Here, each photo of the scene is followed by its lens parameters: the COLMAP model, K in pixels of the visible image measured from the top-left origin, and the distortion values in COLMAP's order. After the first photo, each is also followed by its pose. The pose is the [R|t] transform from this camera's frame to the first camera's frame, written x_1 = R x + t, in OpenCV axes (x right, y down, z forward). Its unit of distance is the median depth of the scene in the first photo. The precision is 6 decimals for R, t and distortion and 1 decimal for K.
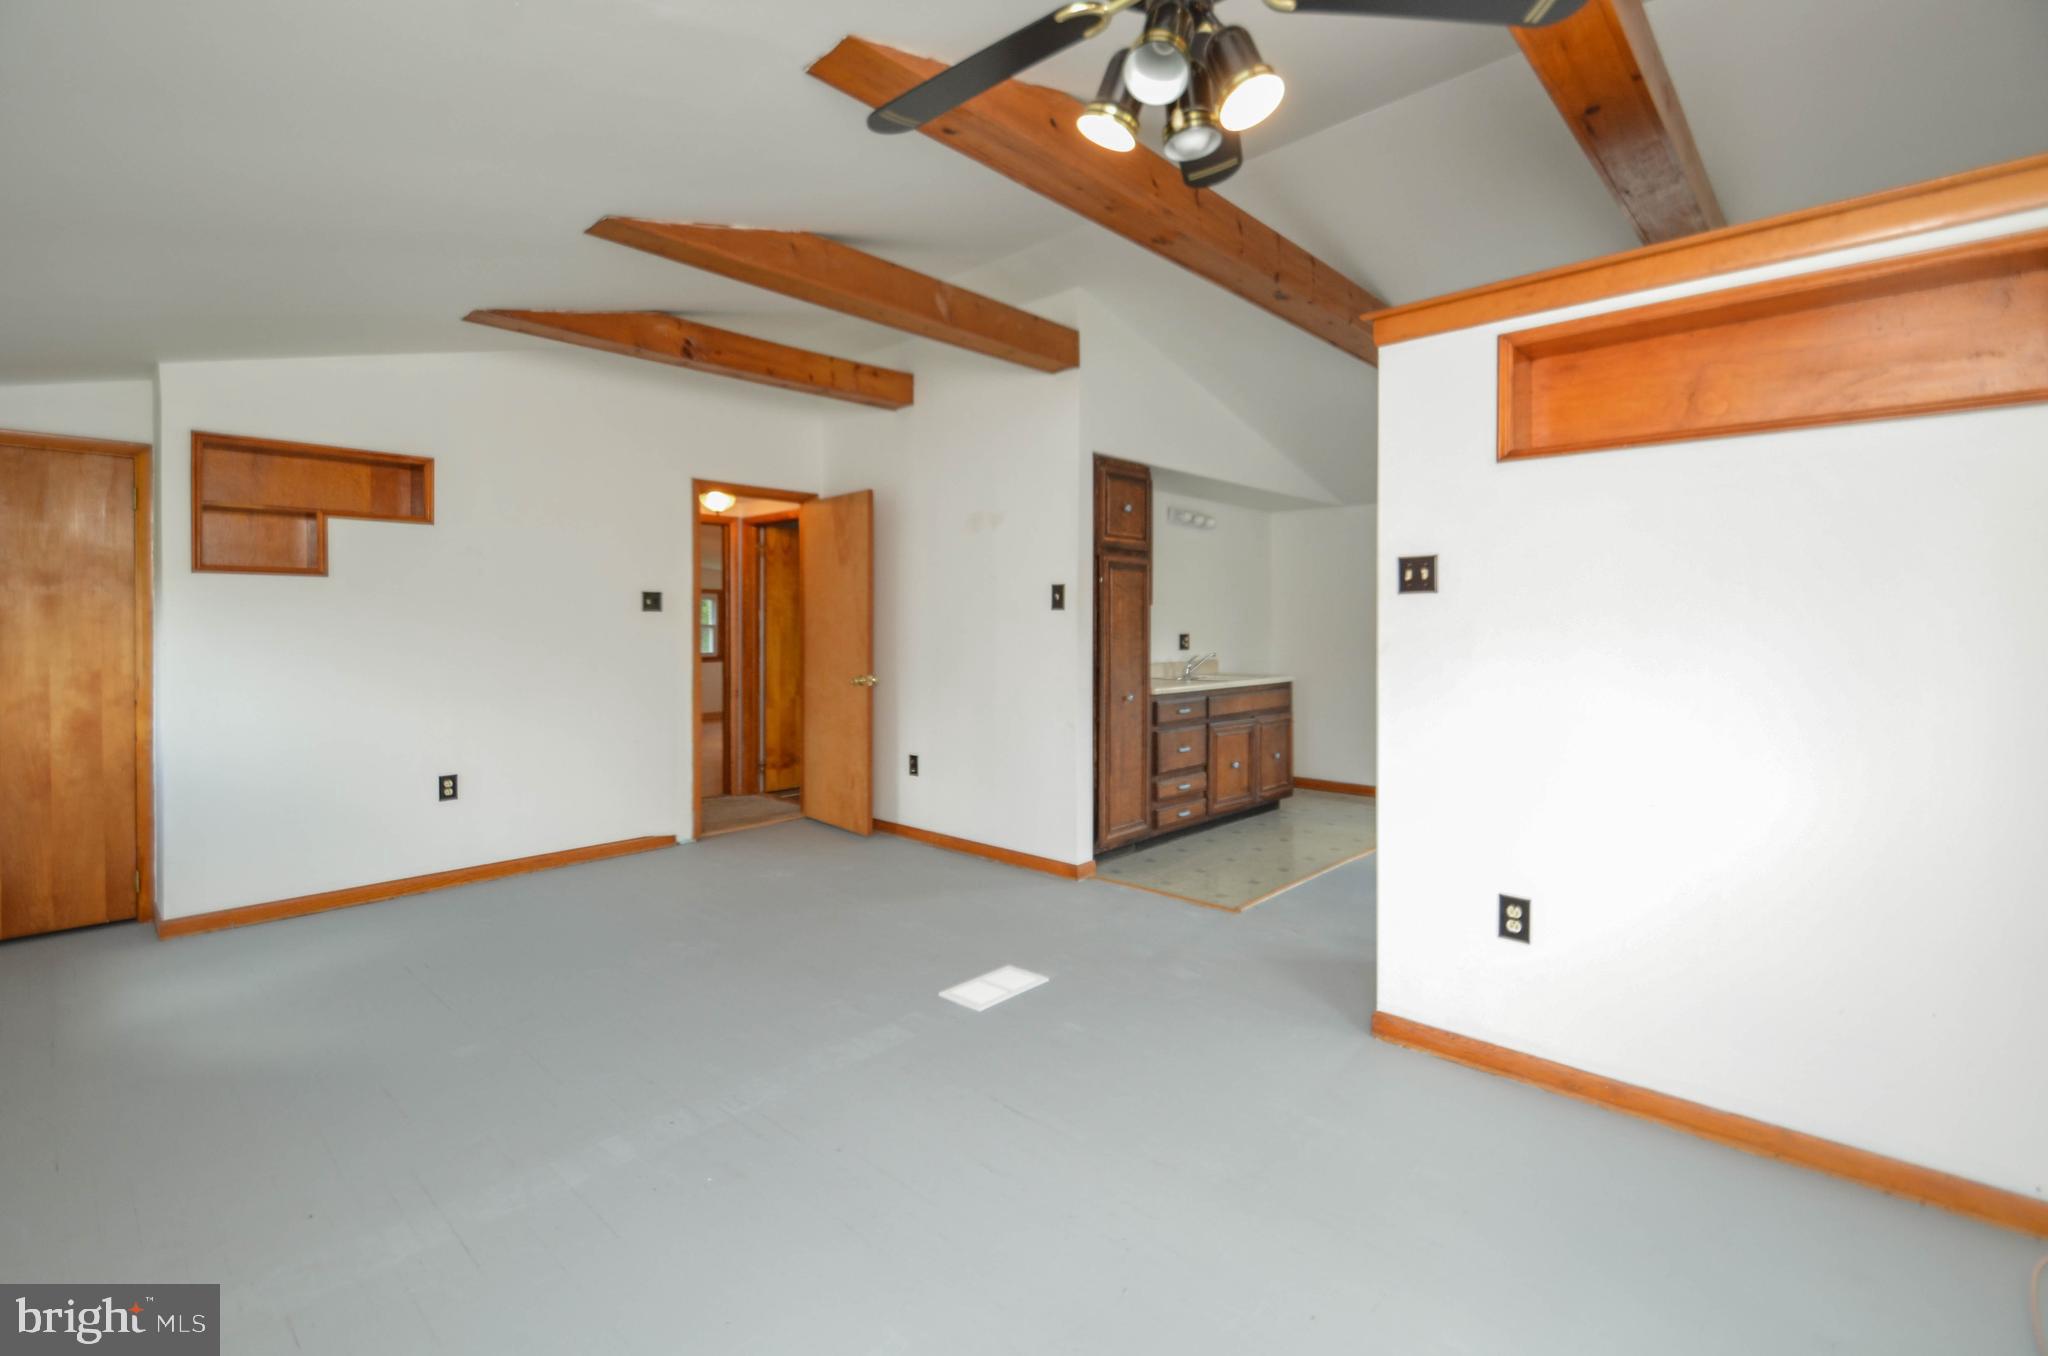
lens RADIAL K [[924.4, 0, 1033.9], [0, 924.4, 635.6], [0, 0, 1]] dist [0.037074, -0.016484]
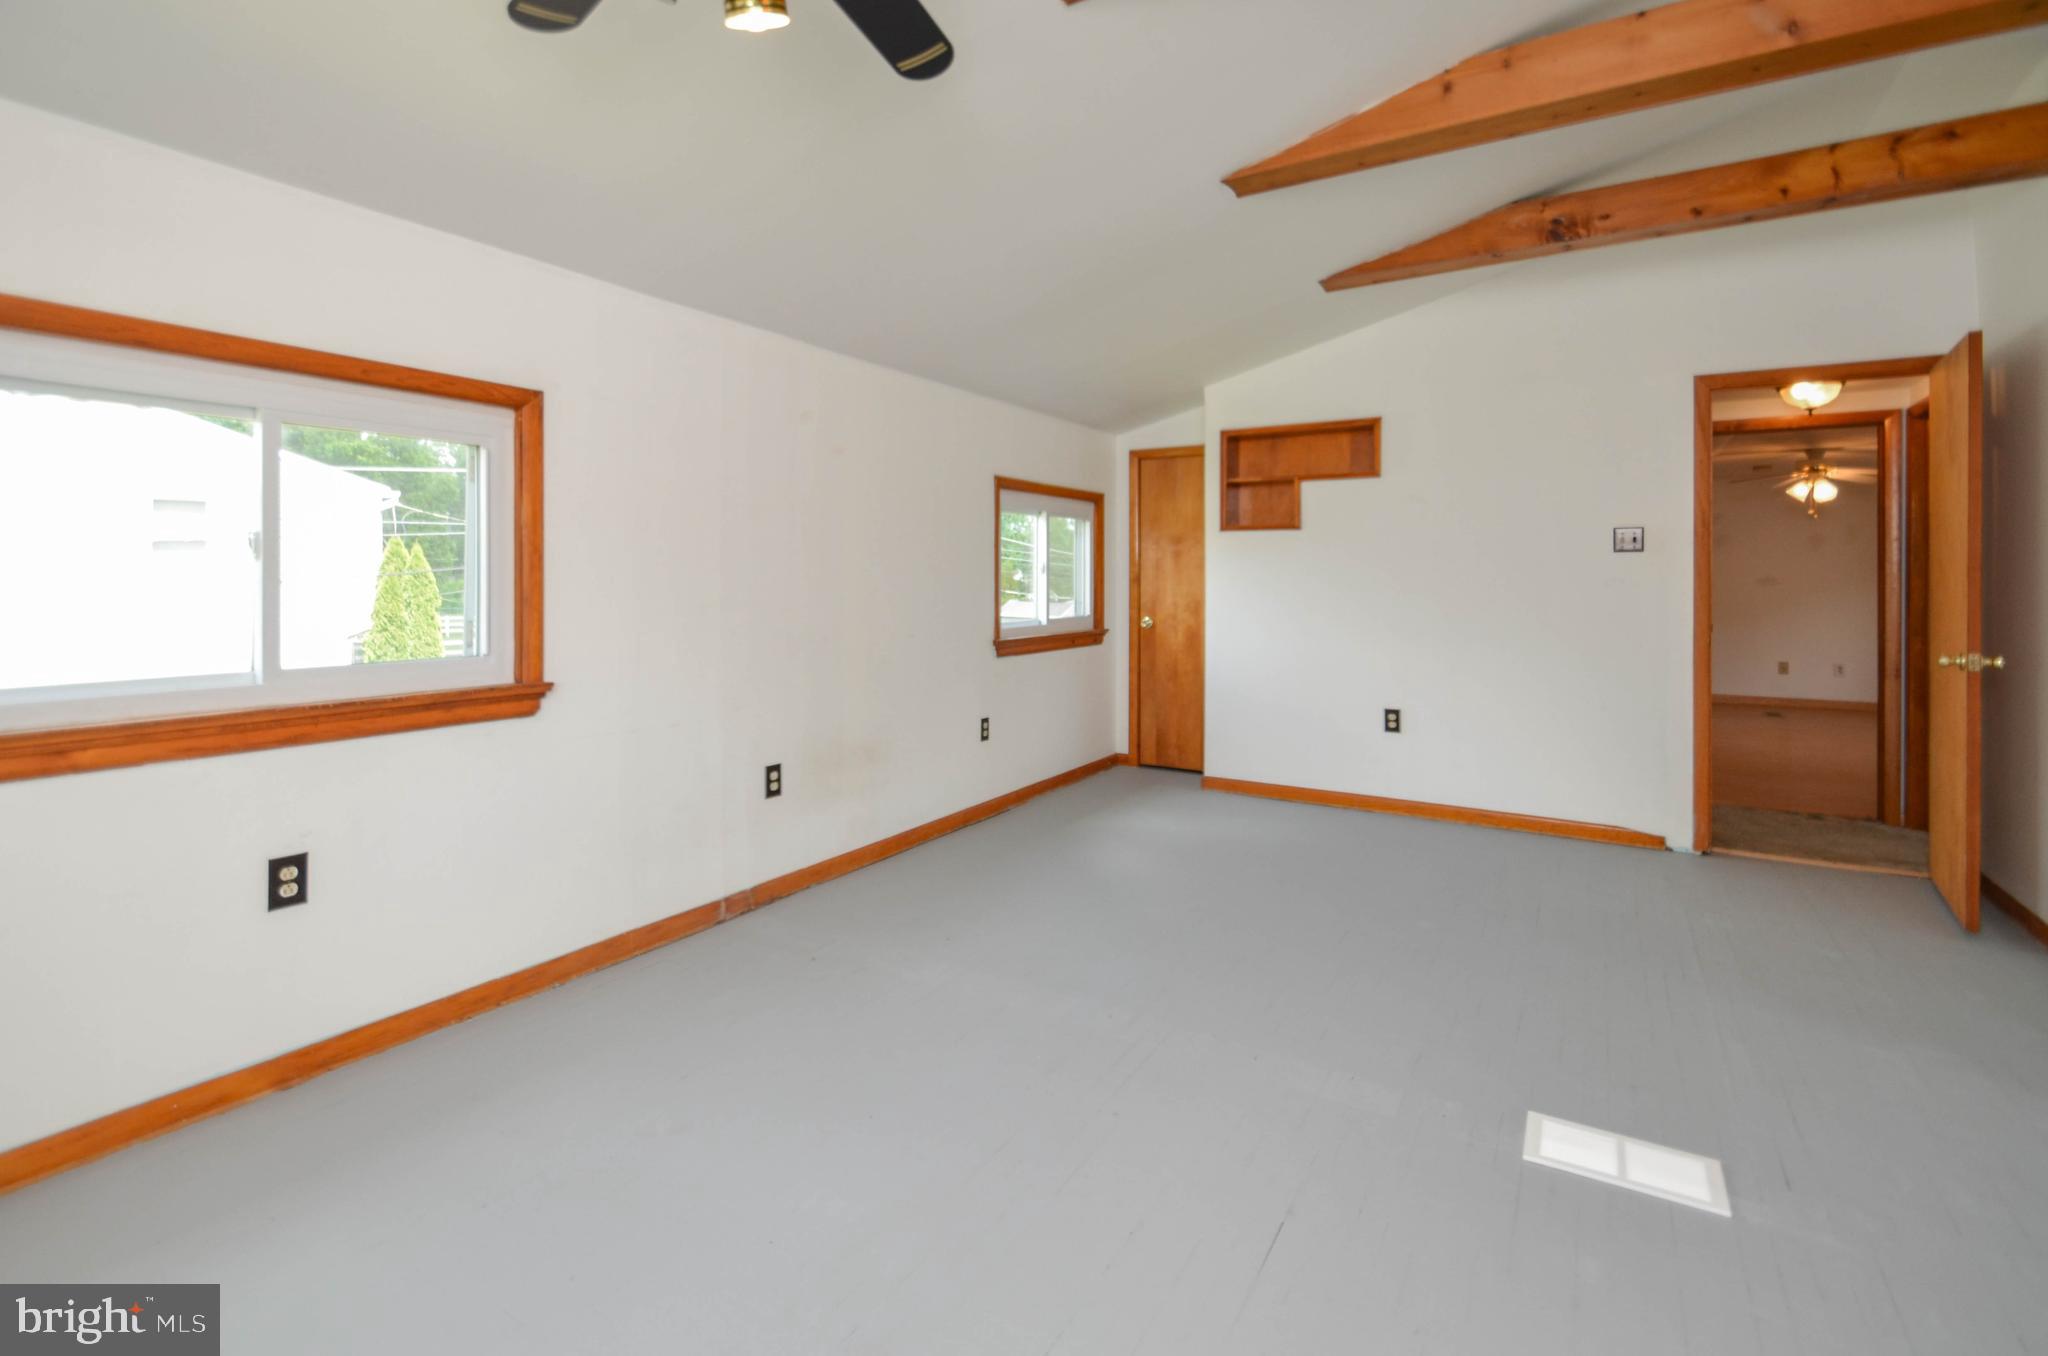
lens RADIAL K [[940.3, 0, 1019.8], [0, 940.3, 578.0], [0, 0, 1]] dist [0.035448, -0.027521]
pose [[0.182793, 0.001330, -0.983151, 0.366711], [-0.013998, 0.999901, -0.001250, 0.006188], [0.983052, 0.013990, 0.182793, 0.385858]]
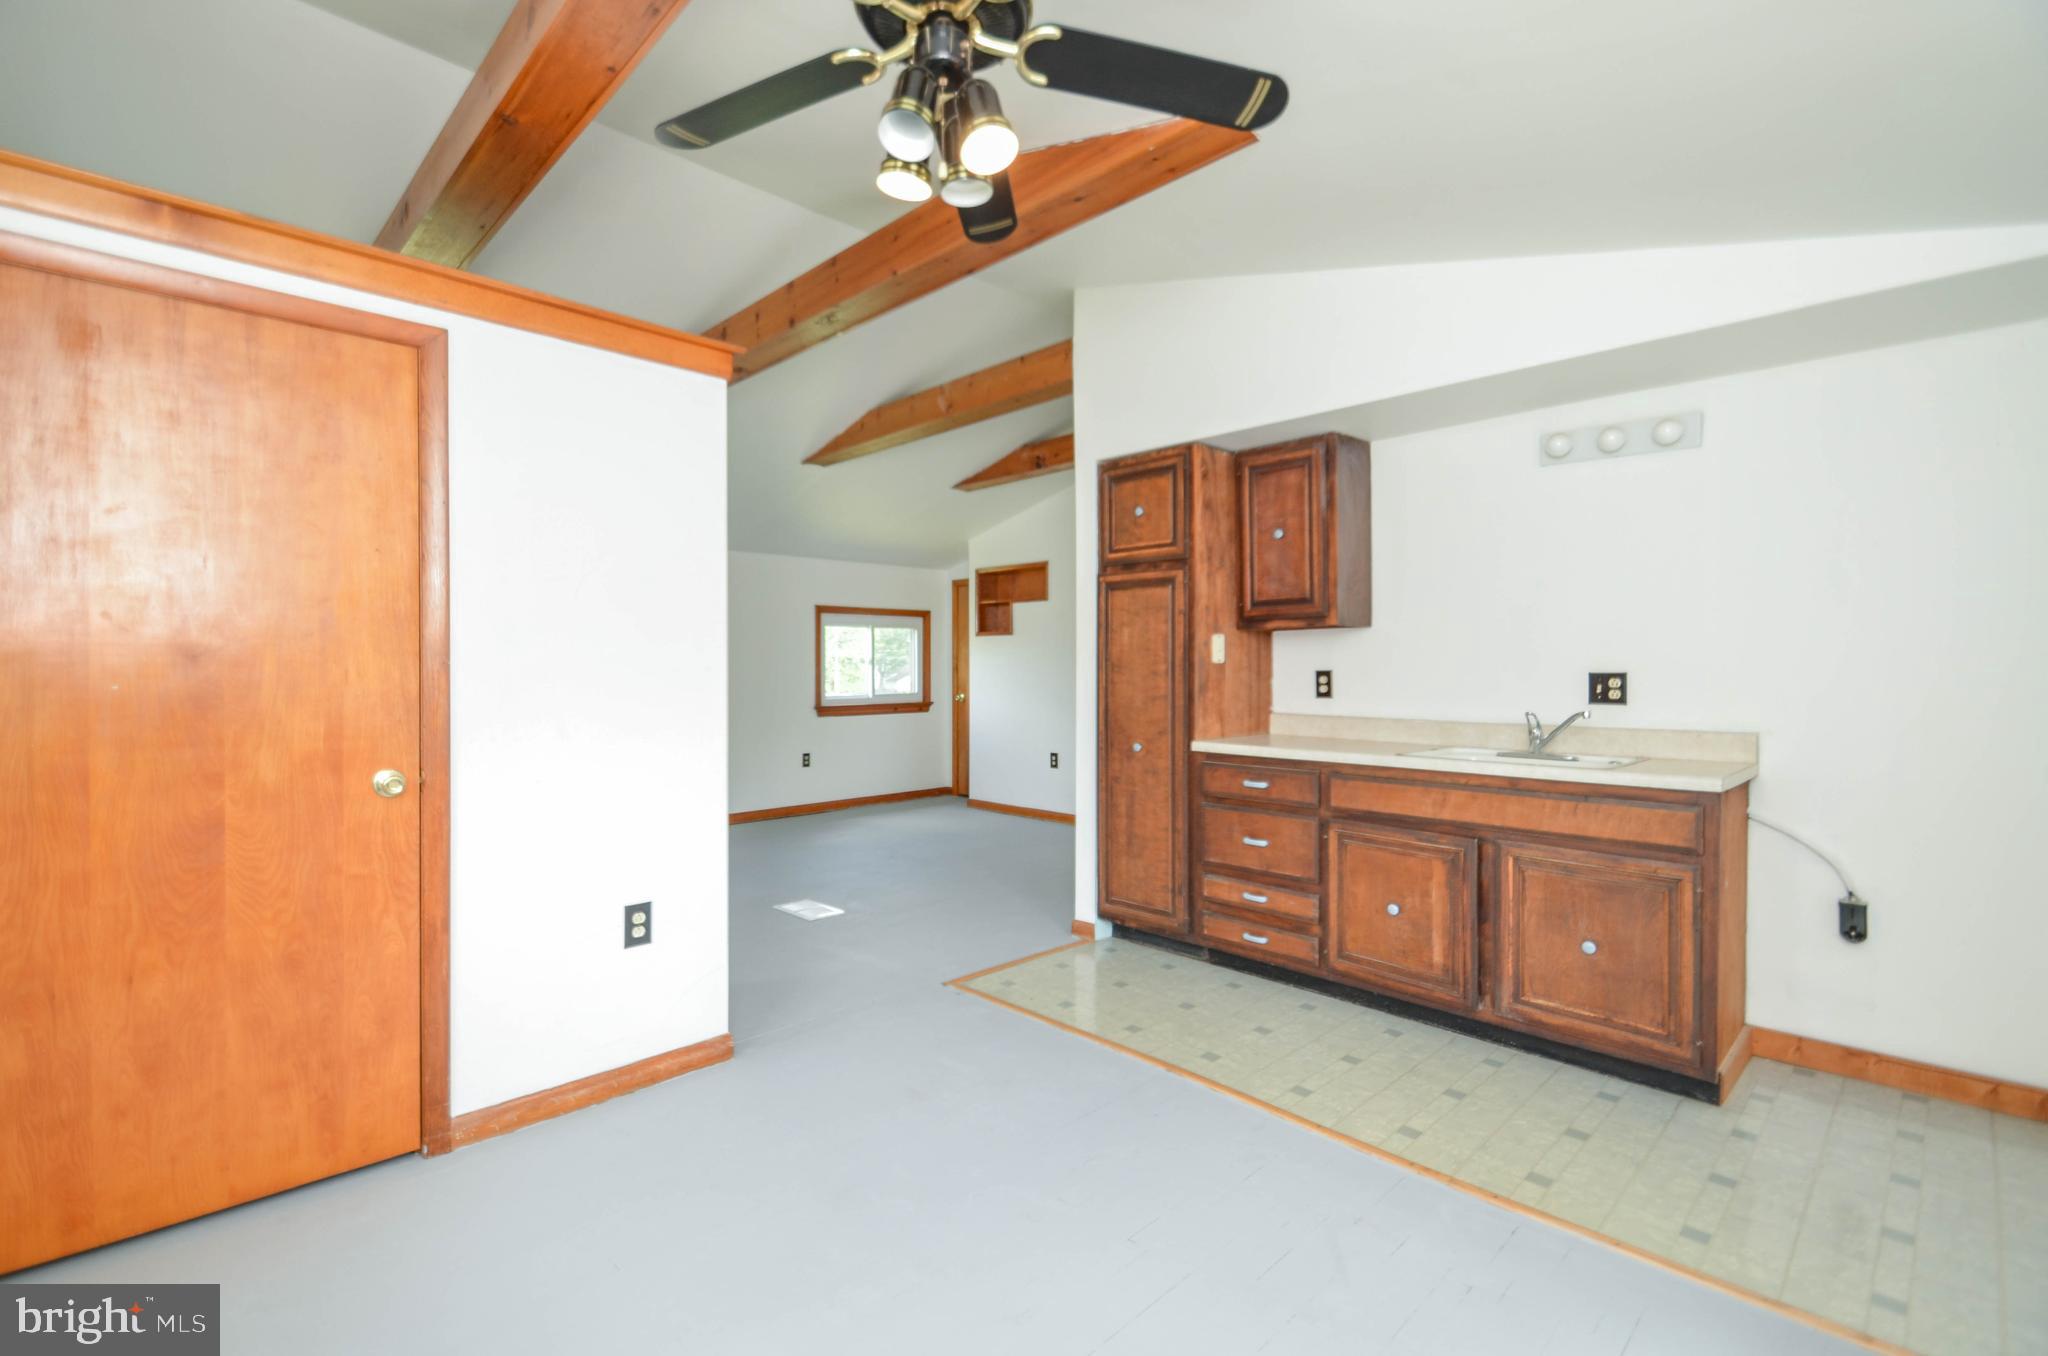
lens RADIAL K [[890.7, 0, 994.3], [0, 890.7, 658.2], [0, 0, 1]] dist [0.033352, -0.019867]
pose [[-0.055911, -0.008549, -0.998399, 0.957903], [-0.010358, 0.999914, -0.007982, -0.002720], [0.998382, 0.009895, -0.055995, 0.996249]]
